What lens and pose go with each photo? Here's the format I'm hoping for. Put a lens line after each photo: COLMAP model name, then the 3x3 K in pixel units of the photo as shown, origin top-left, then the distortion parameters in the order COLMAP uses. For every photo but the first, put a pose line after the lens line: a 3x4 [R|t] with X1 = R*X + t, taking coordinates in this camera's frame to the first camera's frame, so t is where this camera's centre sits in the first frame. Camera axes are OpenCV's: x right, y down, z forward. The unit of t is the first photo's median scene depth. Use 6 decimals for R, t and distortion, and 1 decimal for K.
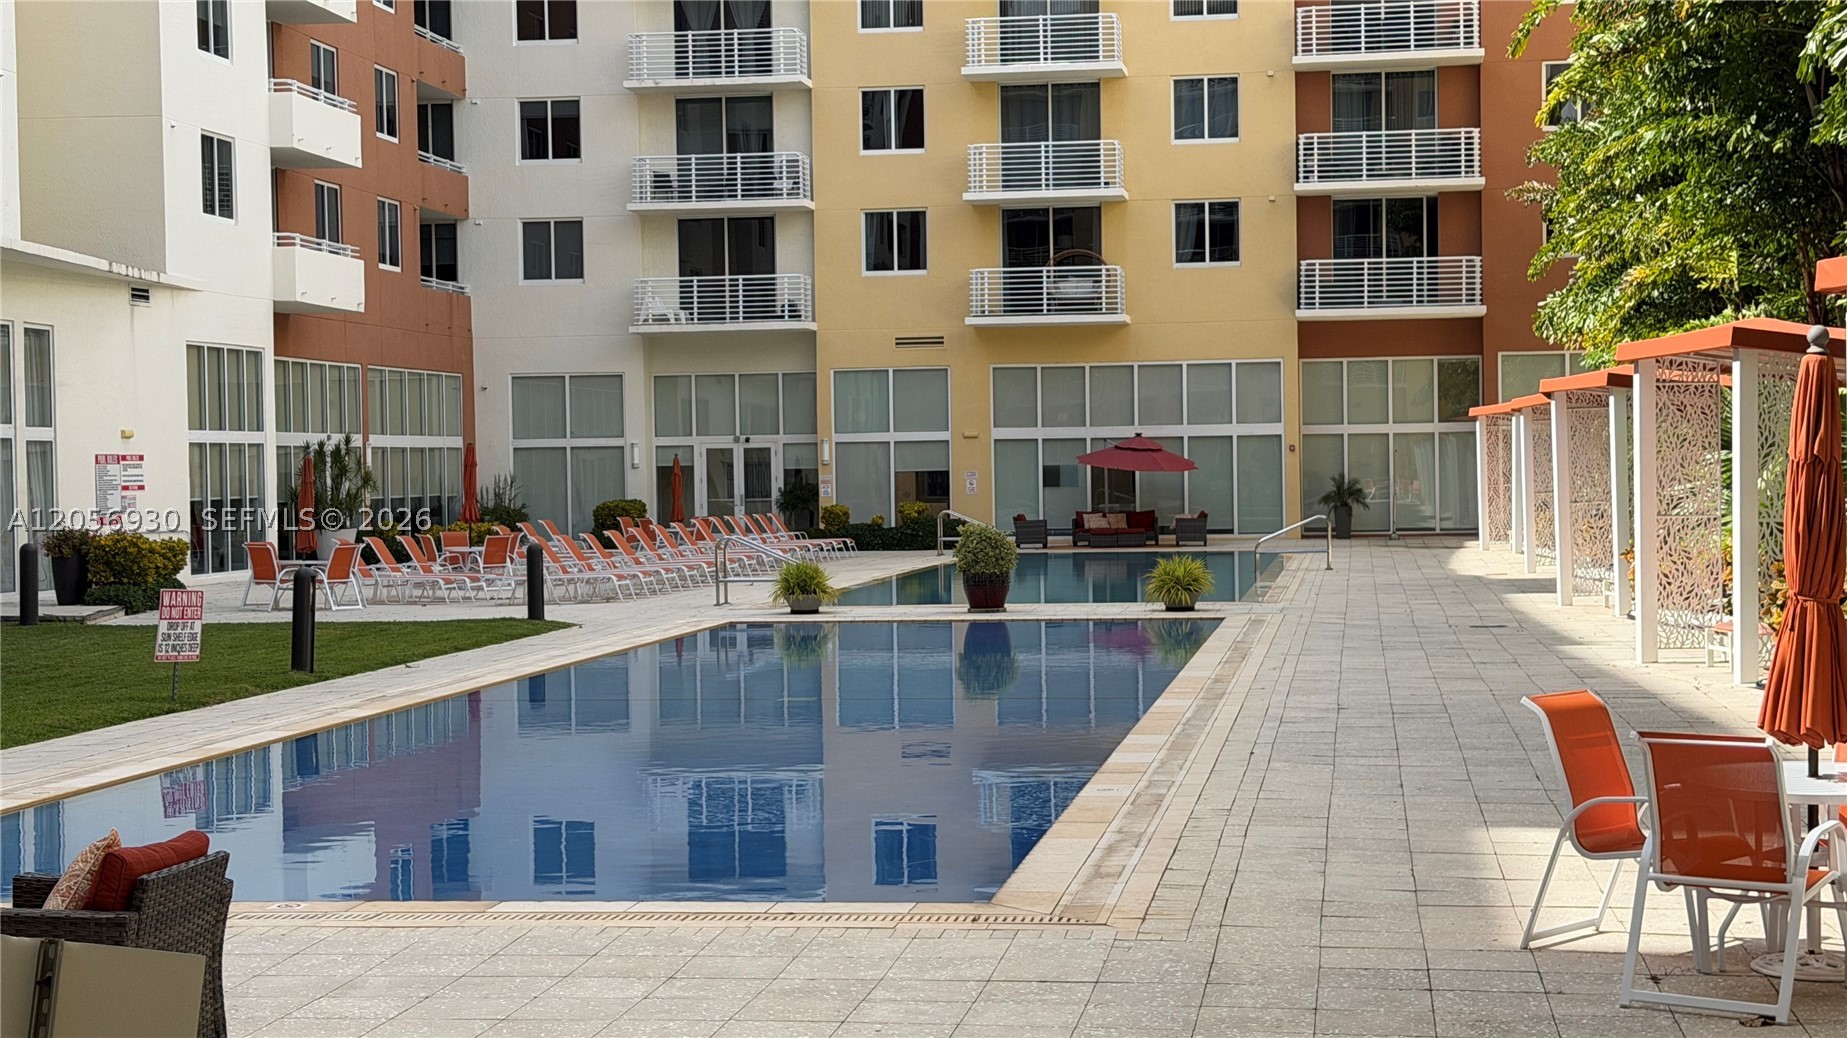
lens RADIAL K [[2907.4, 0, 932.2], [0, 2907.4, 523.2], [0, 0, 1]] dist [0.015777, 0.031175]
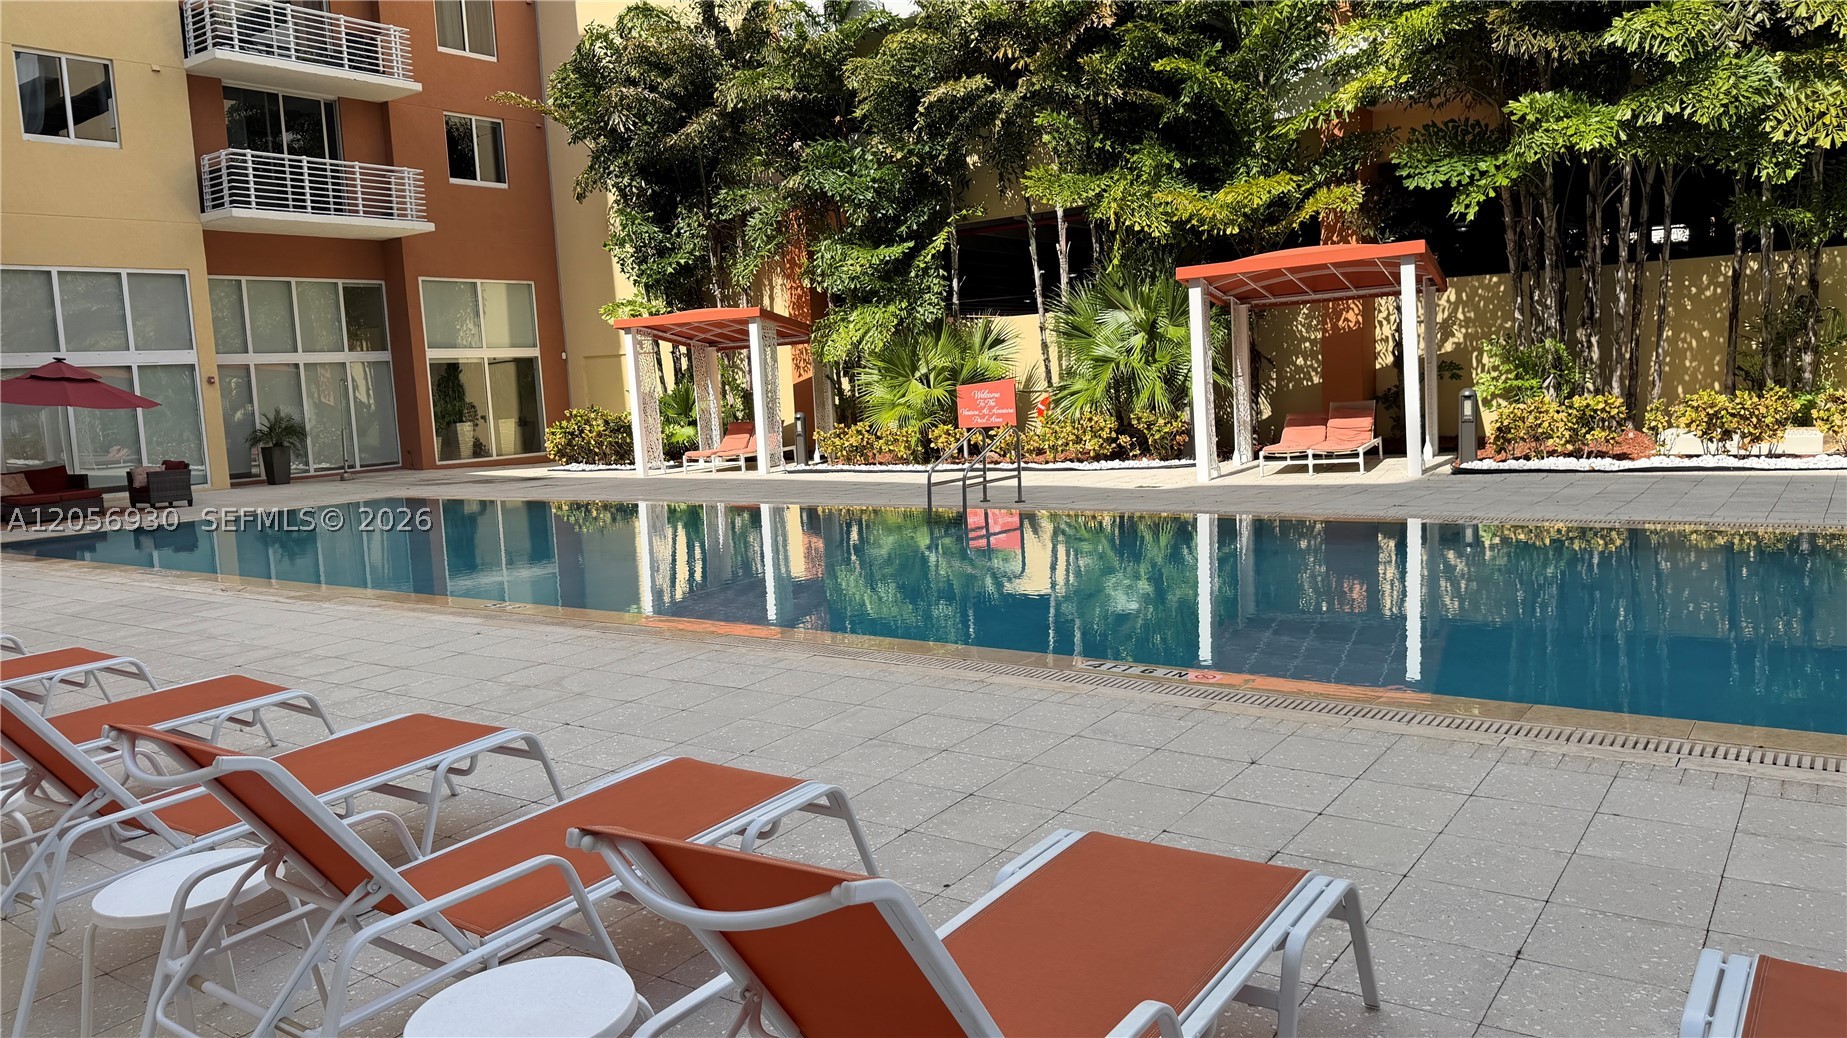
lens RADIAL K [[1278.2, 0, 912.5], [0, 1278.2, 514.2], [0, 0, 1]] dist [0.172758, -0.317491]
pose [[0.460151, -0.101294, 0.882043, -0.115311], [0.066185, 0.994620, 0.079695, -0.004255], [-0.885370, 0.021707, 0.464379, 0.643665]]
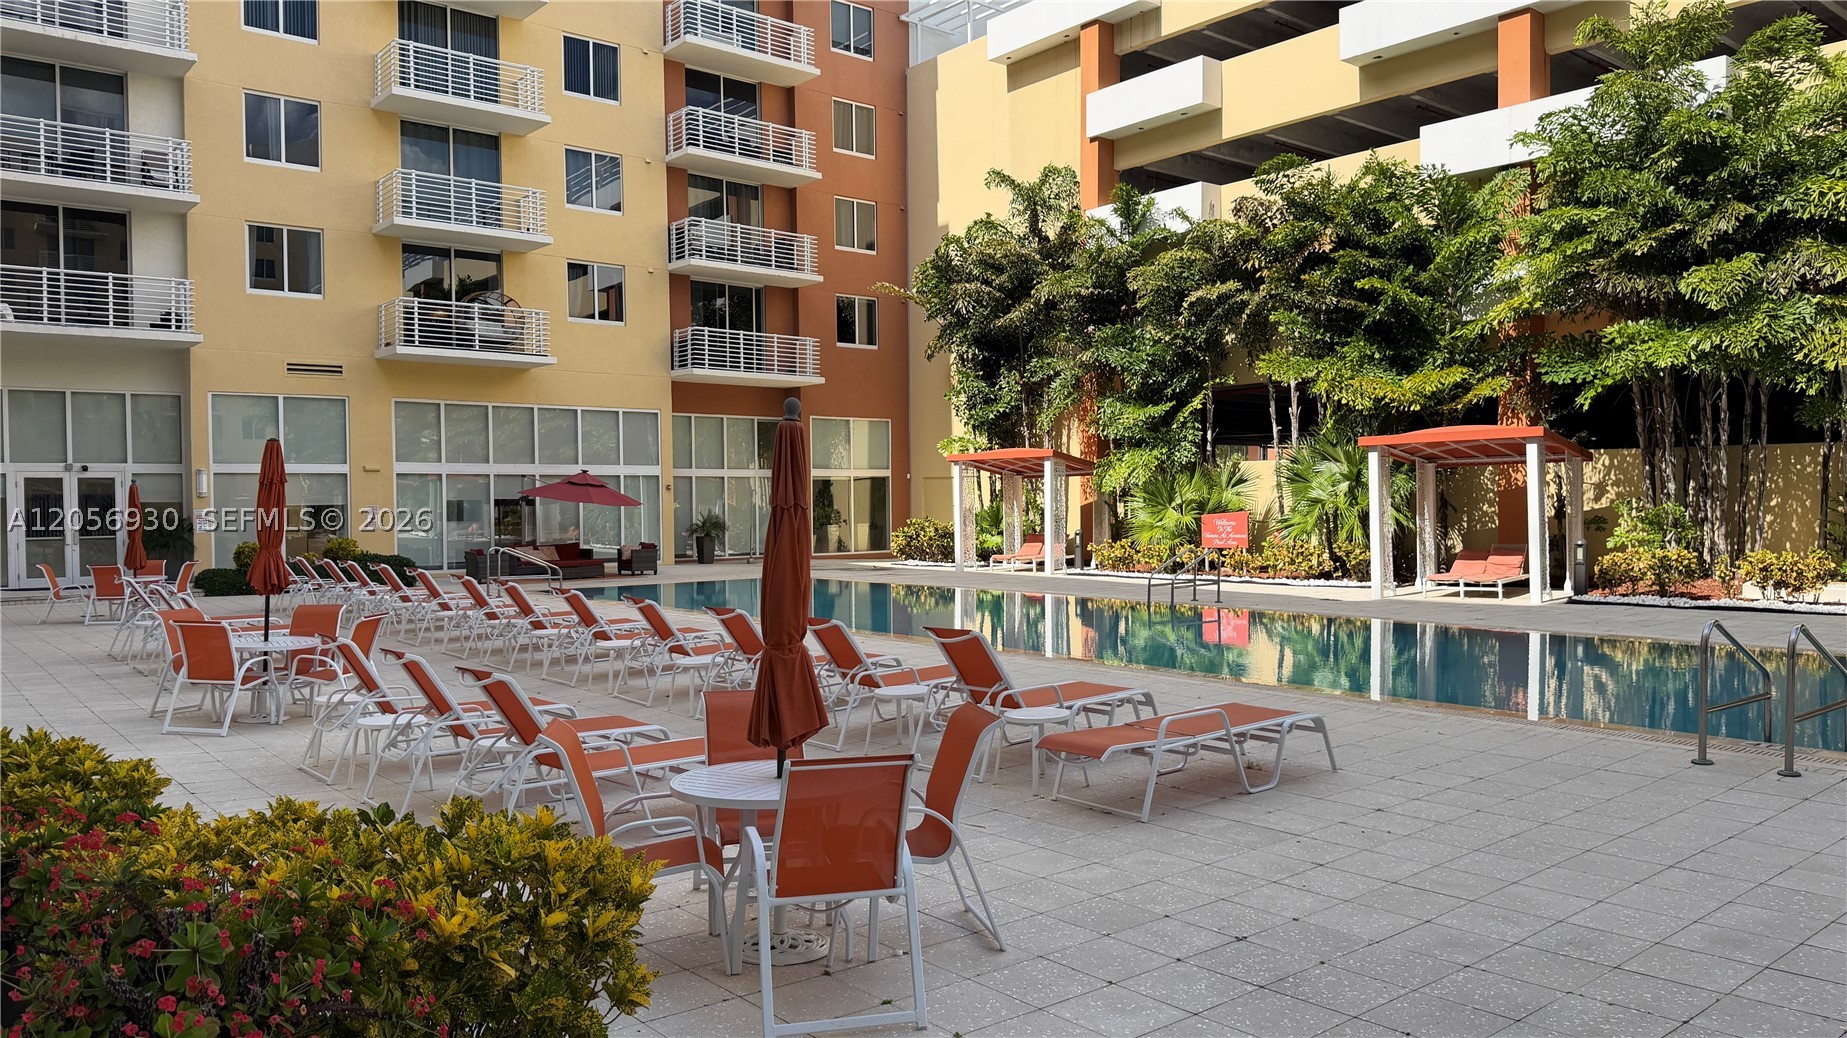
lens RADIAL K [[1289.8, 0, 942.8], [0, 1289.8, 524.6], [0, 0, 1]] dist [0.080943, -0.124948]
pose [[0.650330, -0.005000, 0.759636, -0.196434], [0.016631, 0.999832, -0.007657, -0.004993], [-0.759470, 0.017613, 0.650304, 0.572730]]
